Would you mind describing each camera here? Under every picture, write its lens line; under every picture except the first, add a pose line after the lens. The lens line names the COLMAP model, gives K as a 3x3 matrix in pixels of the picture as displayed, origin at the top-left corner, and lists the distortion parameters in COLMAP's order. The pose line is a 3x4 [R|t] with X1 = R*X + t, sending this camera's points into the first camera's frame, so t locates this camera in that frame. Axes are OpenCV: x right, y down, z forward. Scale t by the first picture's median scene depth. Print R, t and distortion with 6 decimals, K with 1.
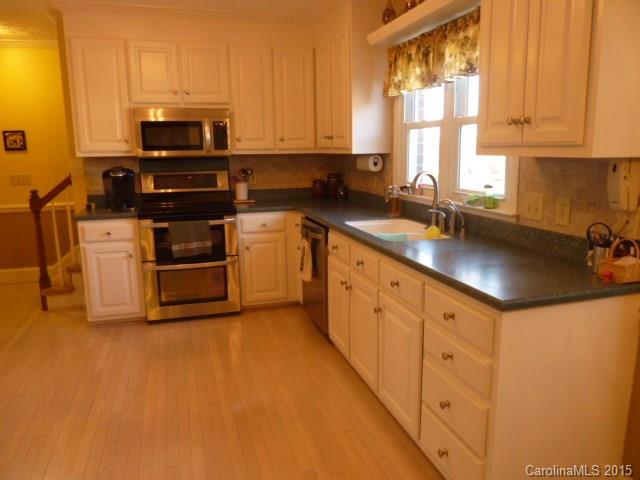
lens RADIAL K [[479.4, 0, 319.5], [0, 479.4, 241.4], [0, 0, 1]] dist [-0.009404, -0.011218]
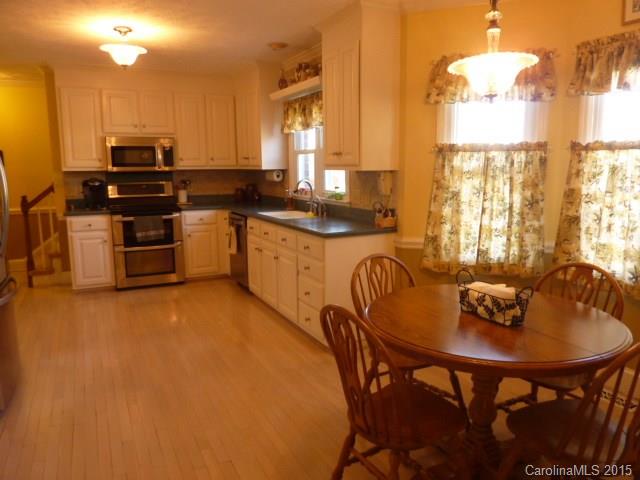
lens RADIAL K [[479.4, 0, 321.2], [0, 479.4, 240.6], [0, 0, 1]] dist [-0.009404, -0.011218]
pose [[0.985675, -0.021068, 0.167335, -0.005273], [0.027142, 0.999050, -0.034094, 0.094899], [-0.166458, 0.038148, 0.985310, -0.494869]]
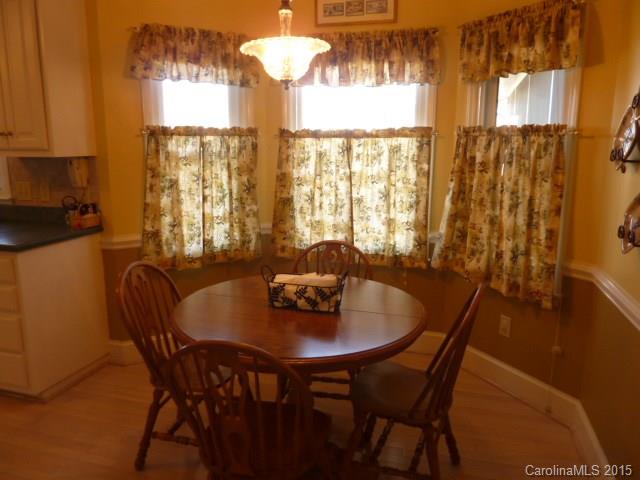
lens RADIAL K [[479.4, 0, 322.3], [0, 479.4, 240.3], [0, 0, 1]] dist [-0.009404, -0.011218]
pose [[0.550570, -0.148133, 0.821541, -0.151048], [0.146167, 0.986033, 0.079837, 0.052663], [-0.821893, 0.076127, 0.564532, -0.313241]]
